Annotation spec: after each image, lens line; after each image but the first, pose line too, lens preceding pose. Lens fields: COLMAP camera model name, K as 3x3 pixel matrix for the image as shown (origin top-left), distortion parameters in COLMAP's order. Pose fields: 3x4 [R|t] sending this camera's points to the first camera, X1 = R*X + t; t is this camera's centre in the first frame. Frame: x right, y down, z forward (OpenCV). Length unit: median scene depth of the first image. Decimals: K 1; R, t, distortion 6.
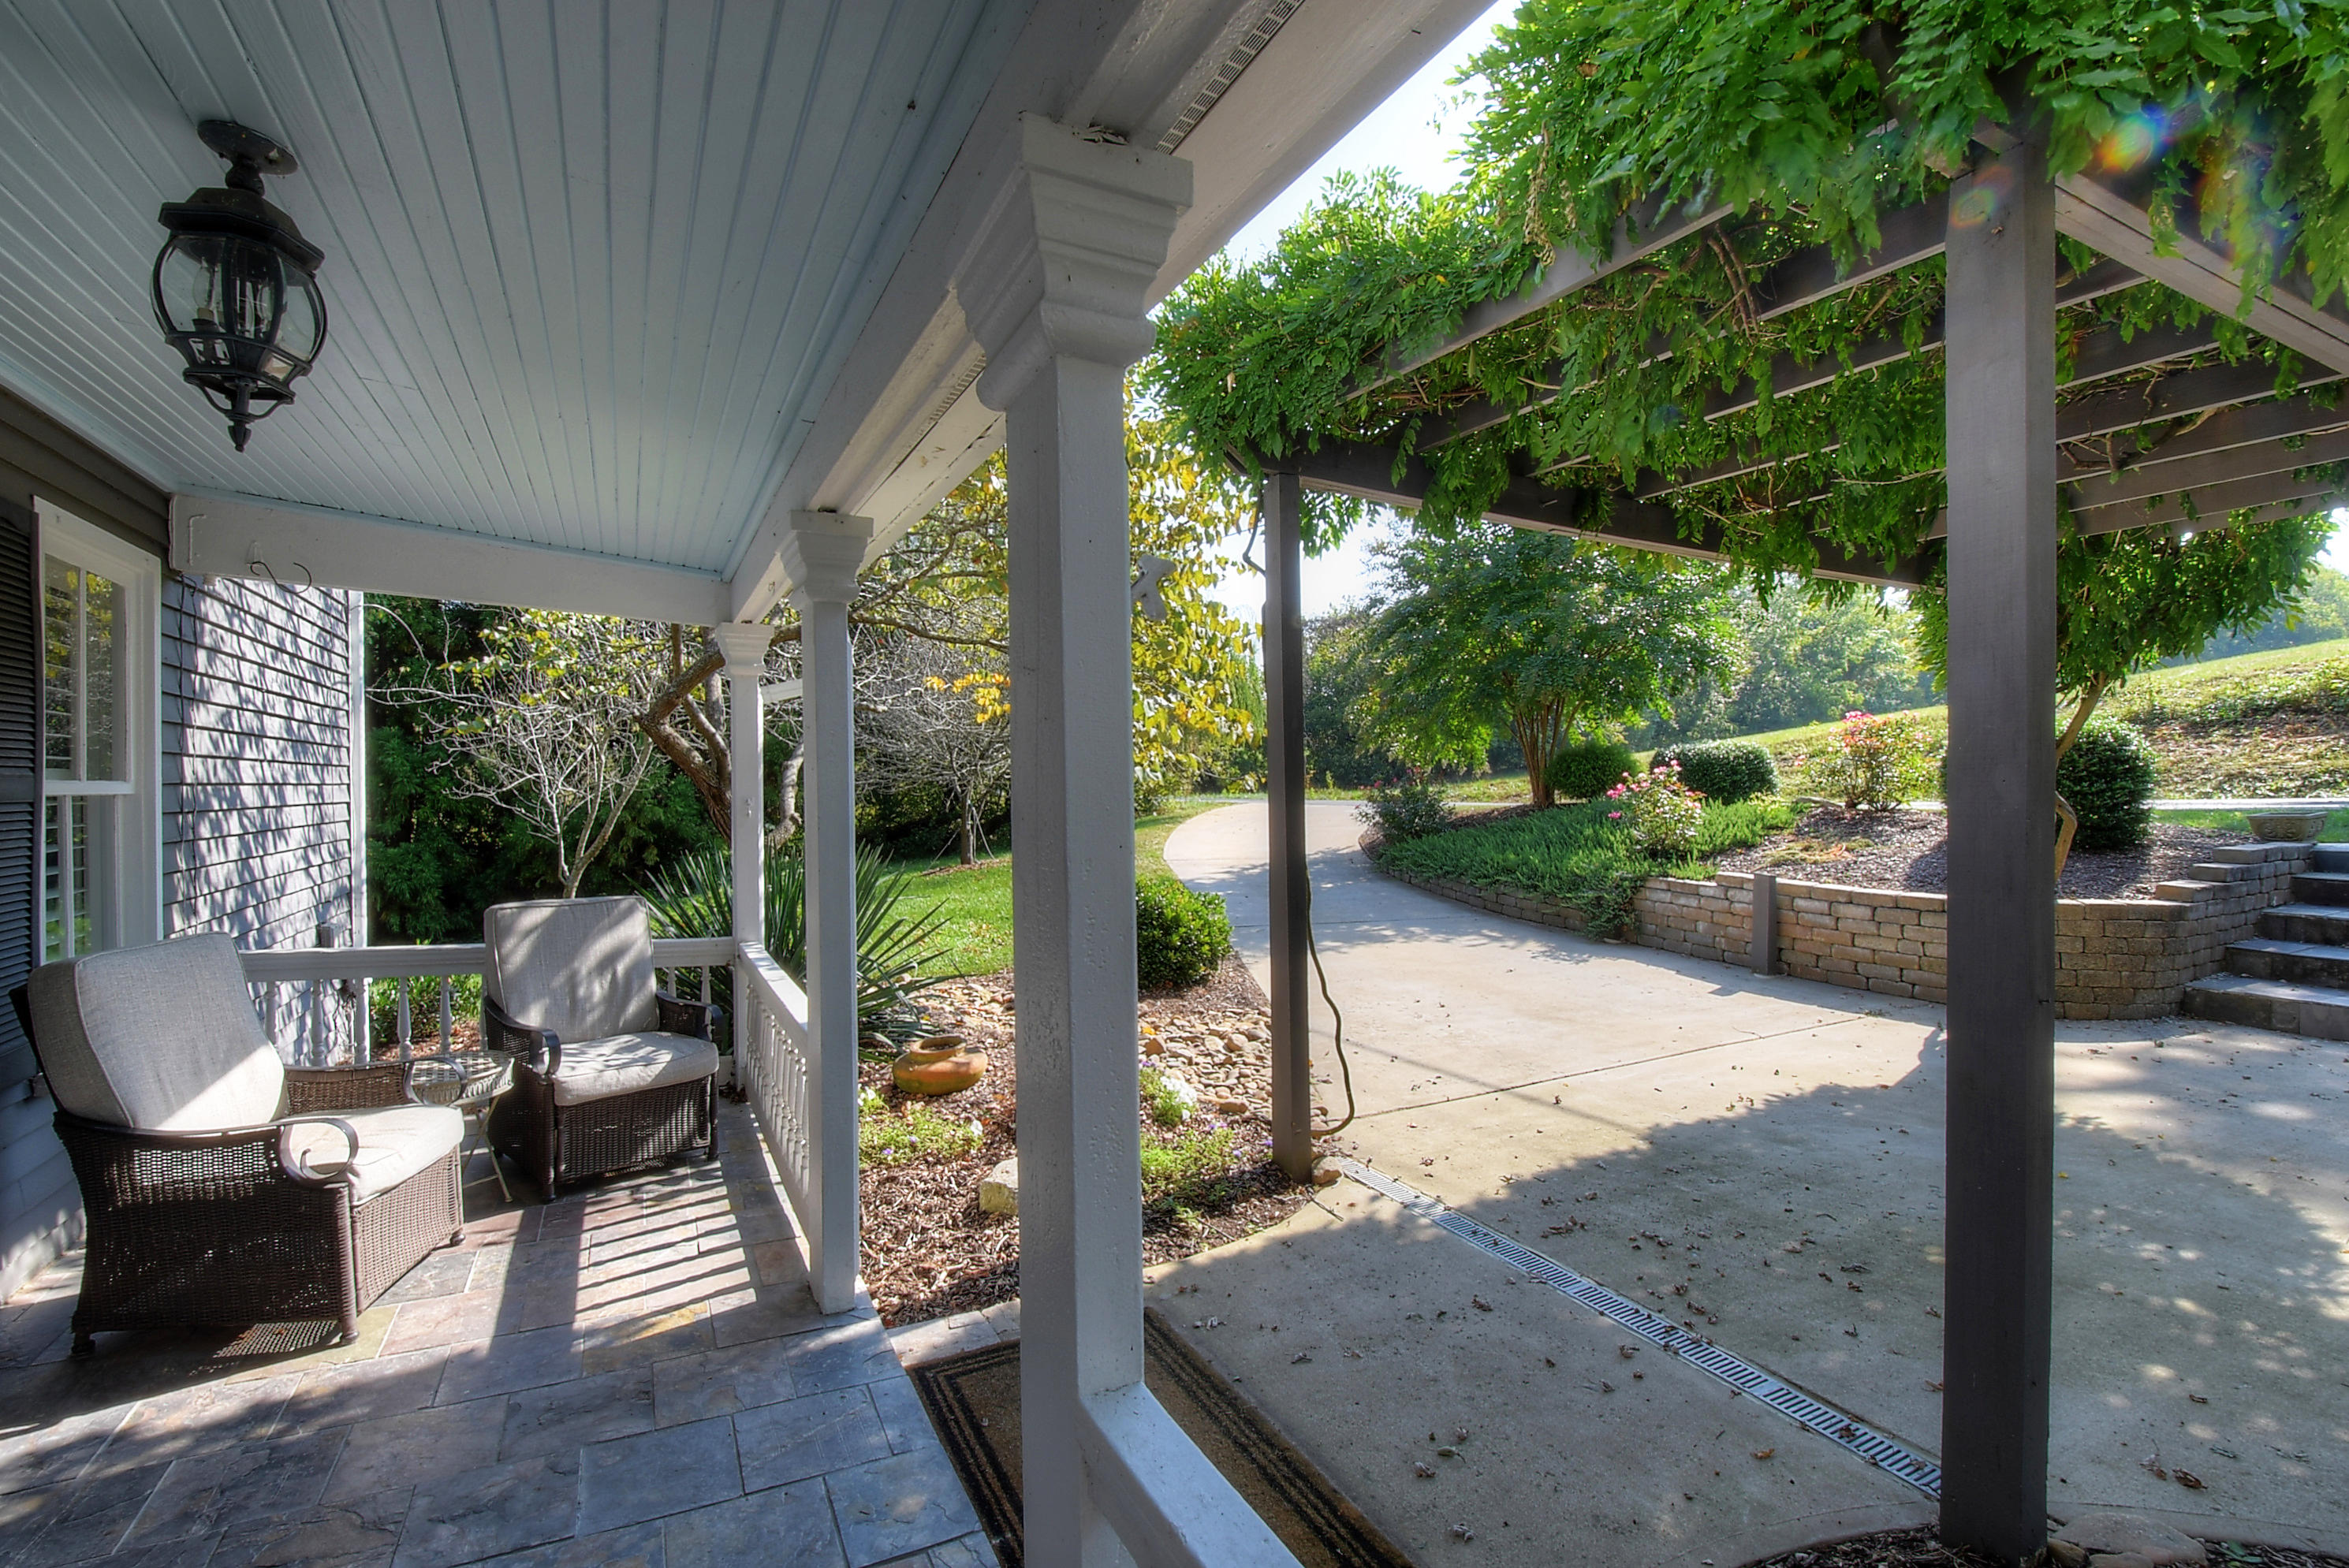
lens RADIAL K [[1057.2, 0, 1168.8], [0, 1057.2, 779.3], [0, 0, 1]] dist [0.012169, -0.000540]
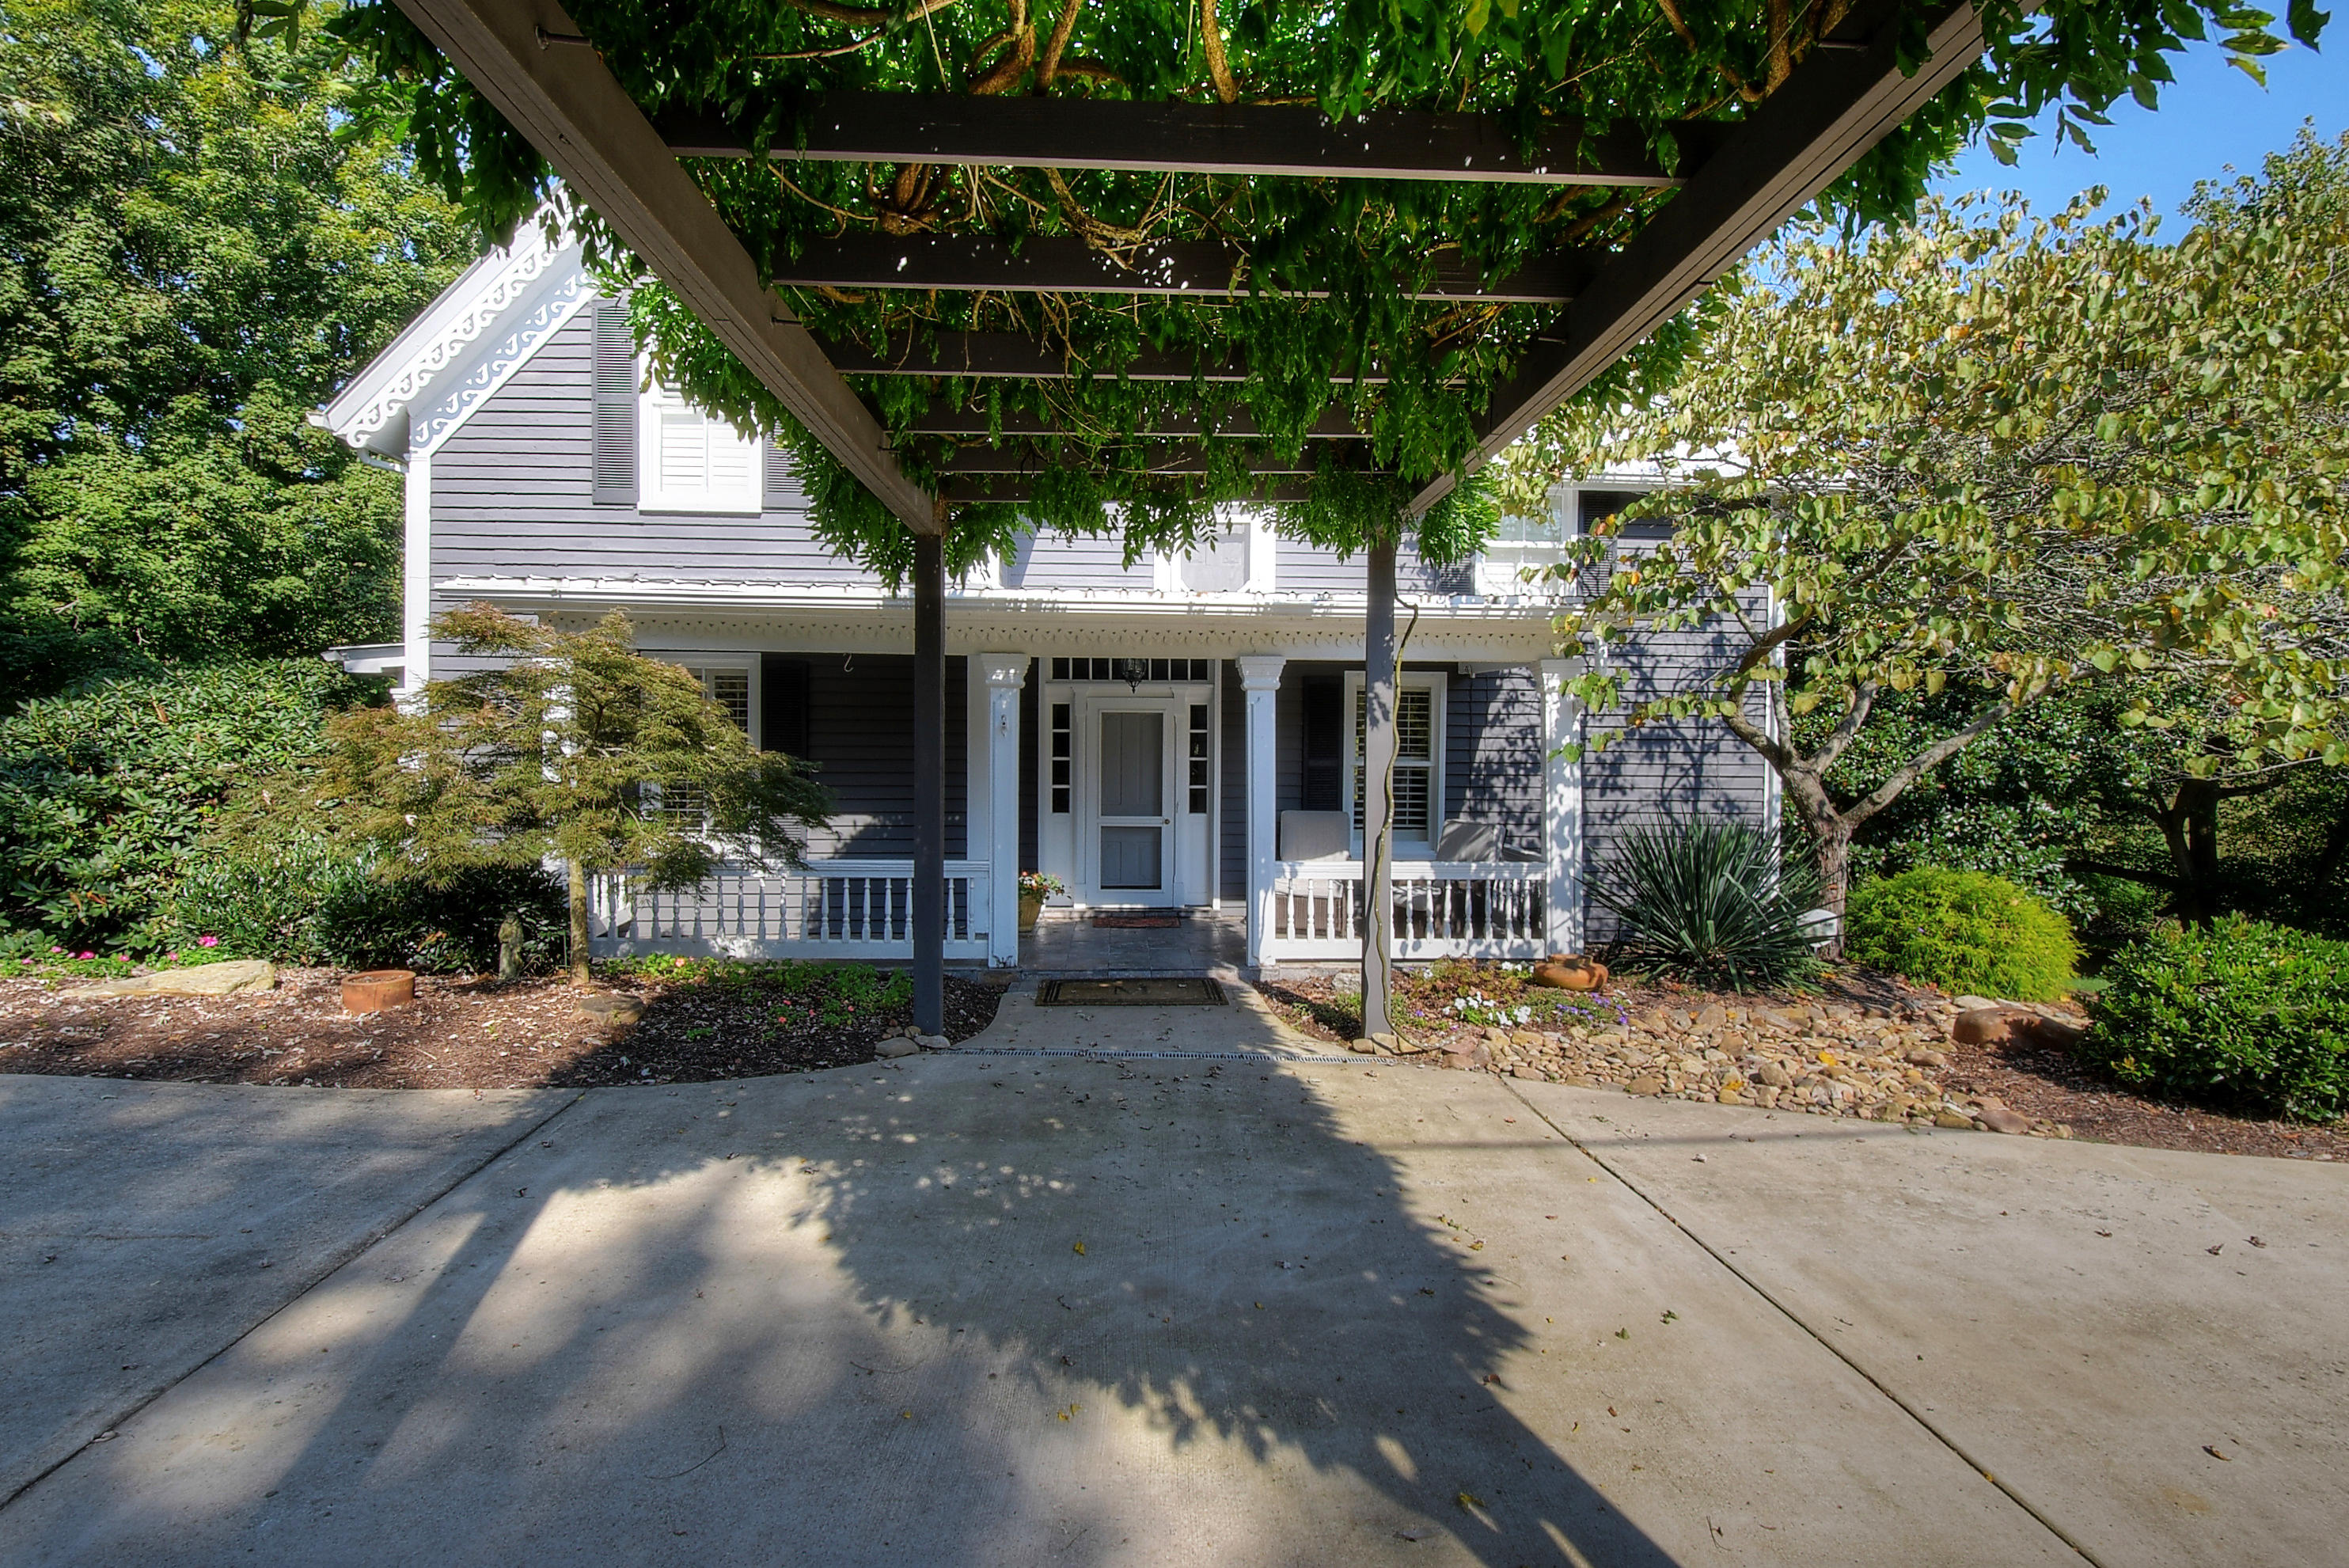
lens RADIAL K [[1057.4, 0, 1168.8], [0, 1057.4, 779.3], [0, 0, 1]] dist [0.012169, -0.000540]
pose [[-0.429042, 0.003950, -0.903276, 1.503207], [-0.002820, 0.999980, 0.005713, 0.026809], [0.903280, 0.004998, -0.429022, 1.394683]]
